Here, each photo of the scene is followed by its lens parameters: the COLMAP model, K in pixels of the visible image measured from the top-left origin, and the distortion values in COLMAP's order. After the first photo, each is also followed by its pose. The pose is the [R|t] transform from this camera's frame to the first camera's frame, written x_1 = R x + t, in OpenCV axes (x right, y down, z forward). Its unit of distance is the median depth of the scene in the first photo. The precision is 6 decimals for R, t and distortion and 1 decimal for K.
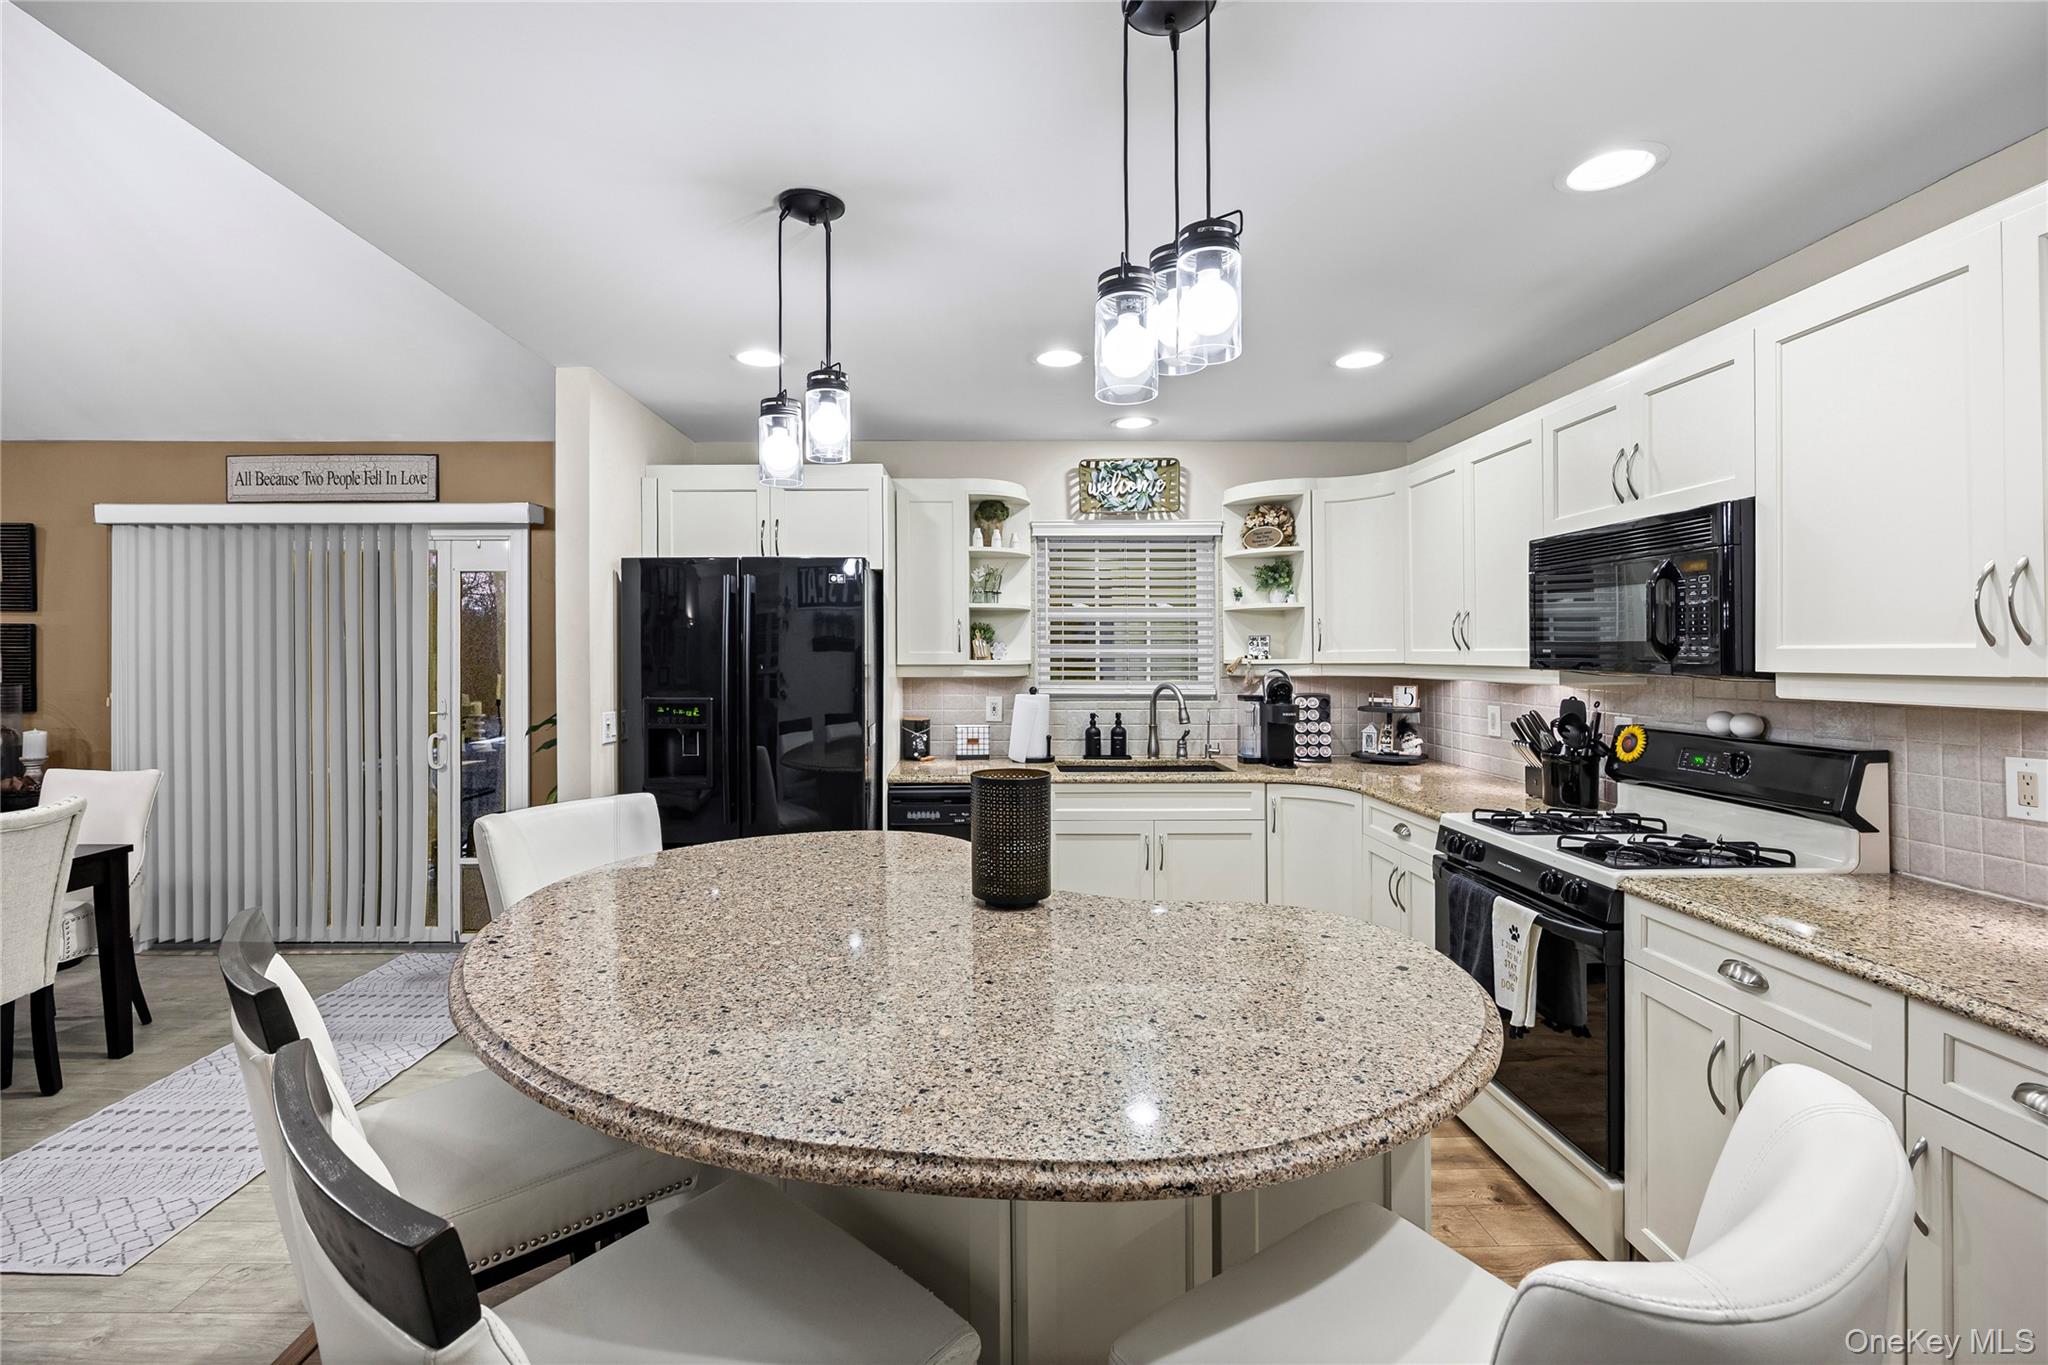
lens RADIAL K [[878.2, 0, 1016.1], [0, 878.2, 665.4], [0, 0, 1]] dist [-0.009281, 0.000211]
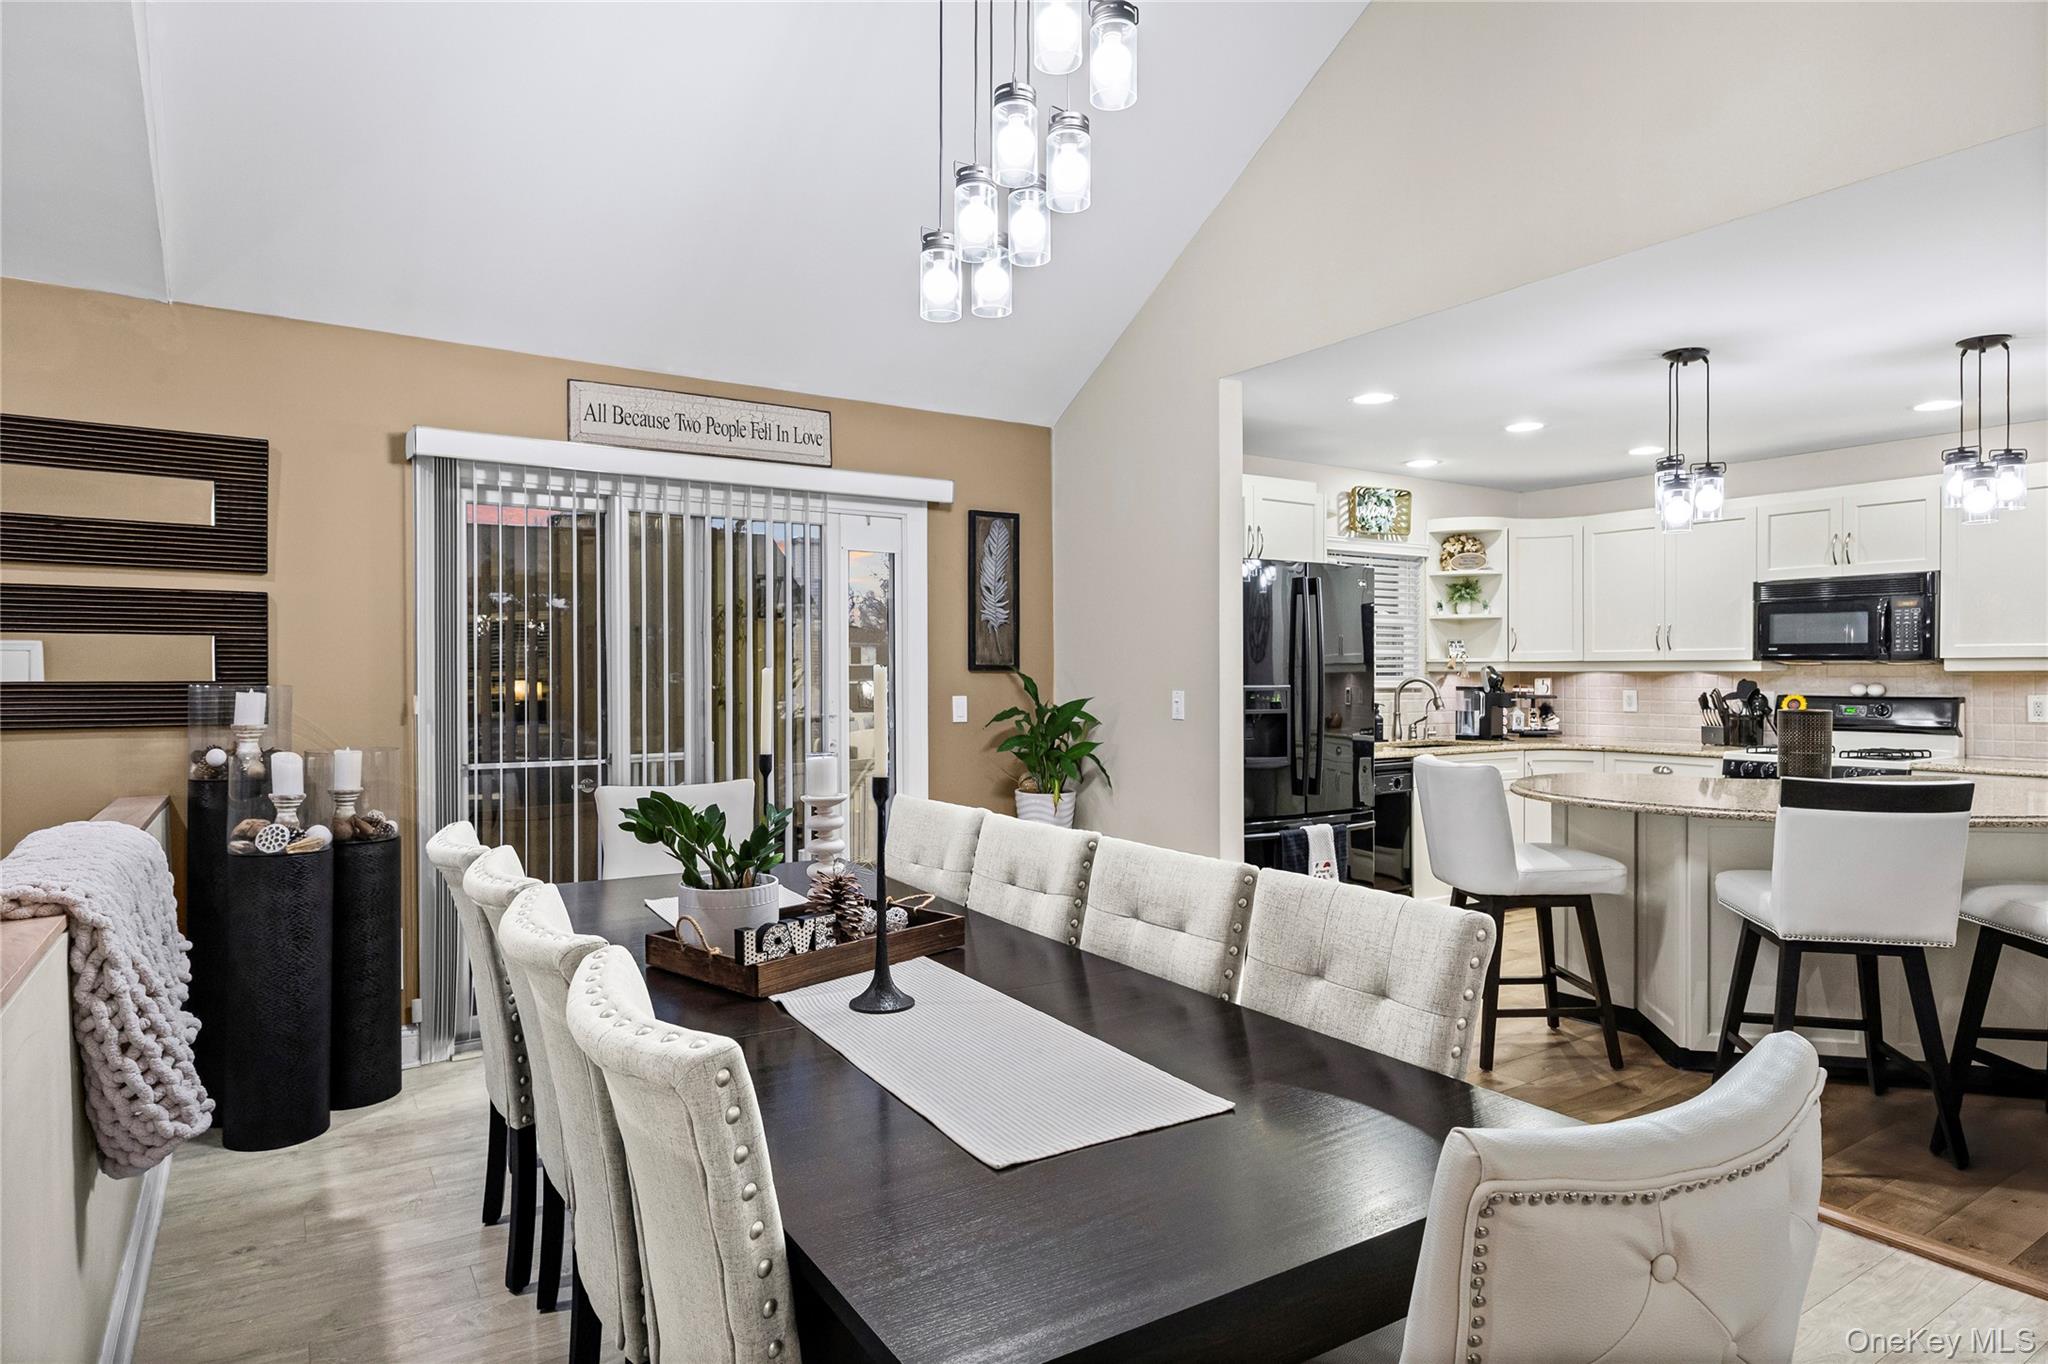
lens RADIAL K [[1133.5, 0, 1036.1], [0, 1133.5, 680.9], [0, 0, 1]] dist [0.002680, -0.001877]
pose [[0.844824, -0.003978, 0.535029, -1.128894], [0.006248, 0.999978, -0.002432, 0.026152], [-0.535007, 0.005398, 0.844830, -0.043807]]
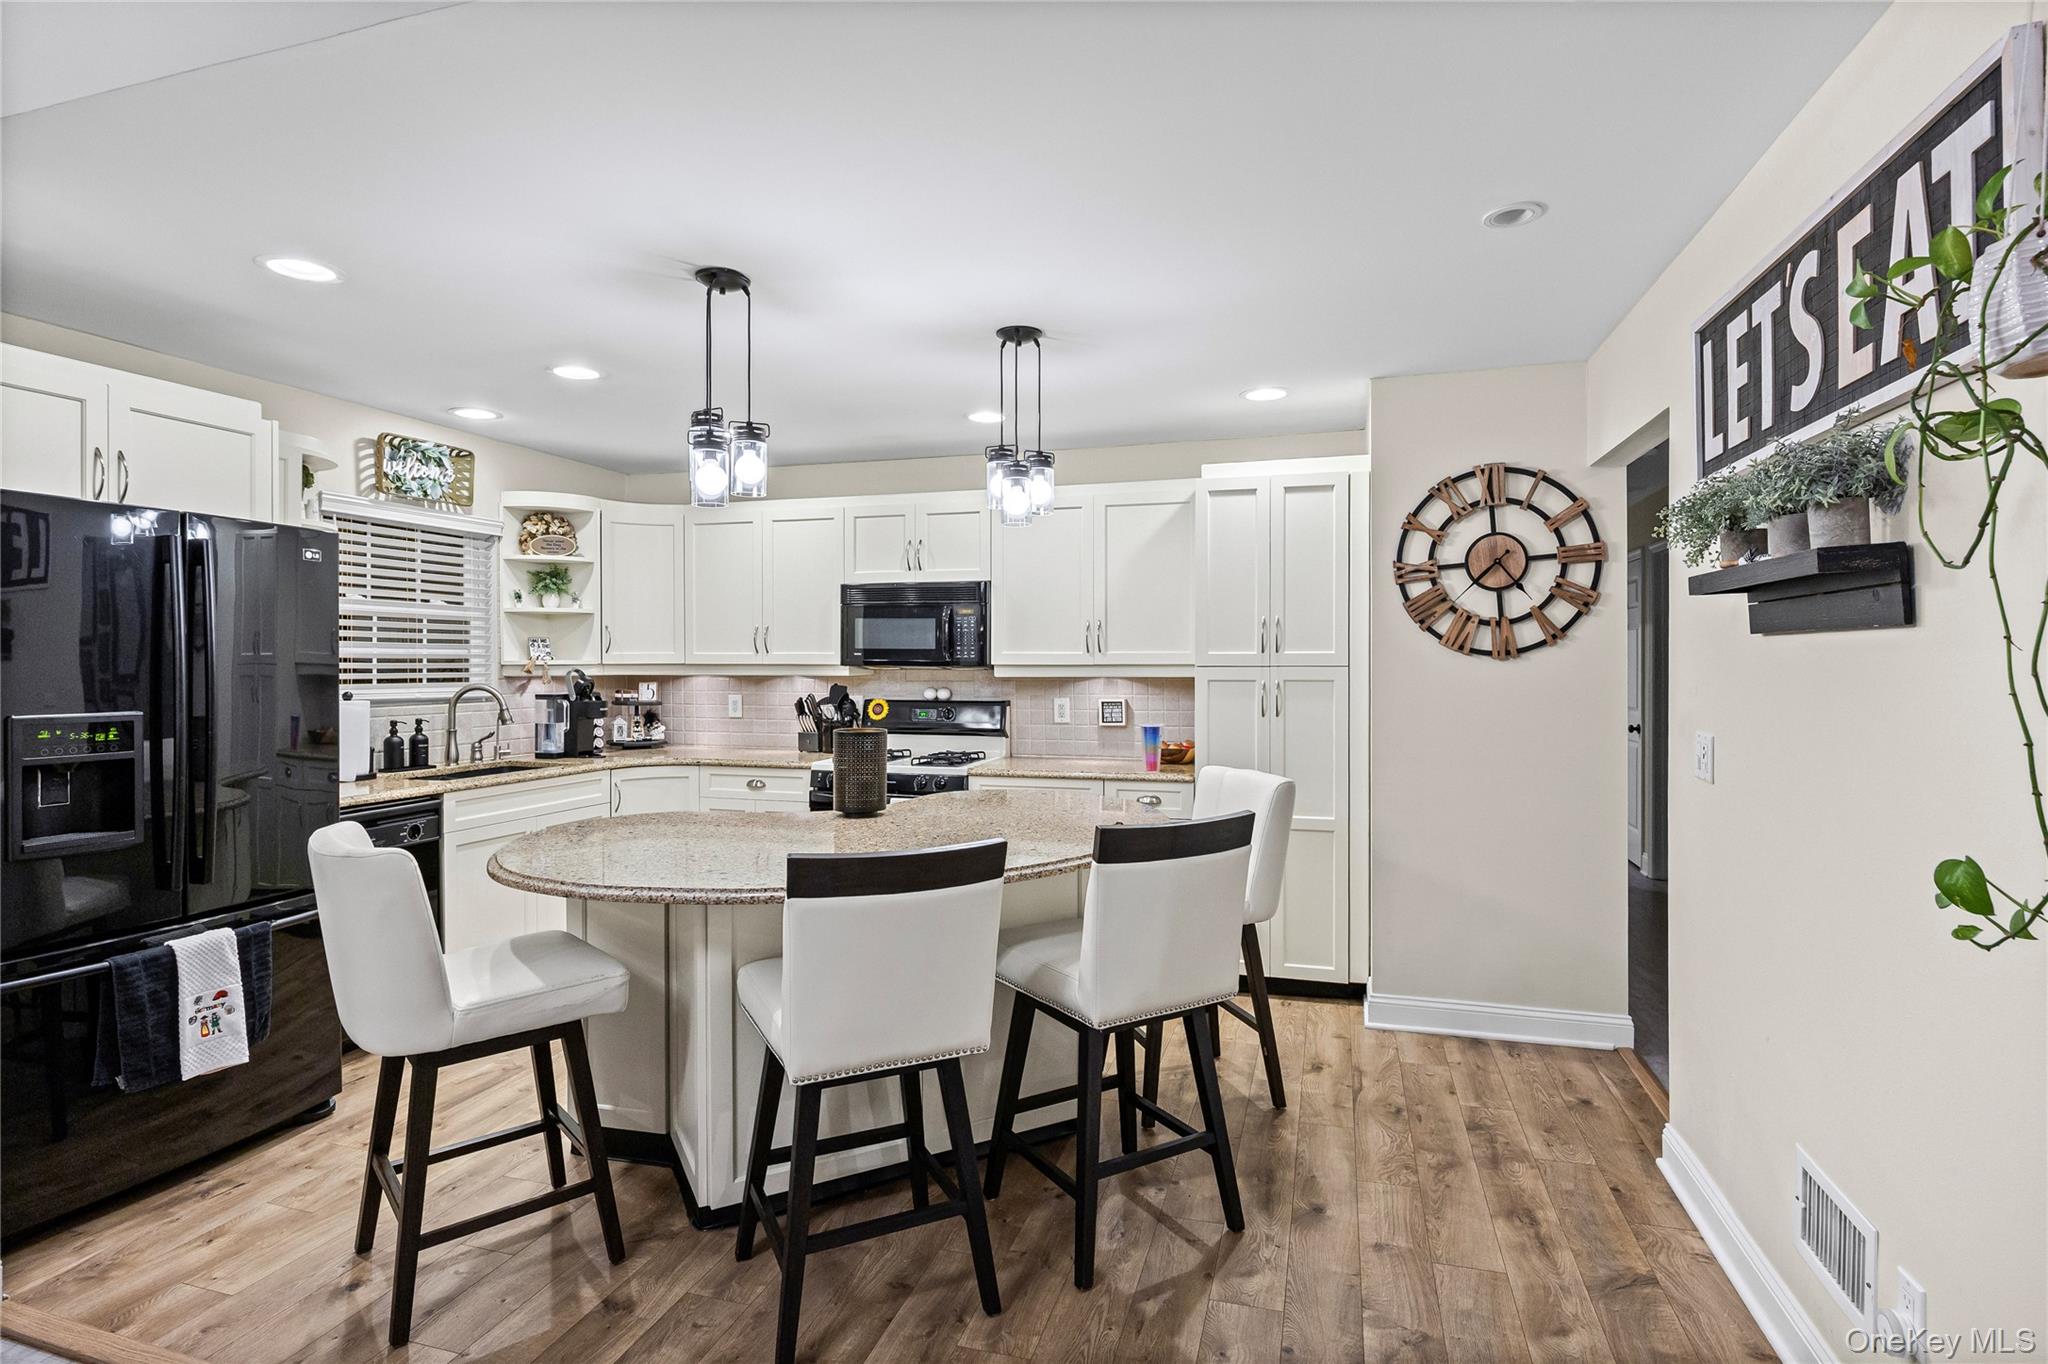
lens RADIAL K [[1010.1, 0, 1013.7], [0, 1010.1, 663.9], [0, 0, 1]] dist [-0.006490, -0.000774]
pose [[0.319296, -0.000328, 0.947655, -0.703296], [0.009737, 0.999948, -0.002935, 0.006716], [-0.947605, 0.010164, 0.319282, 0.086054]]
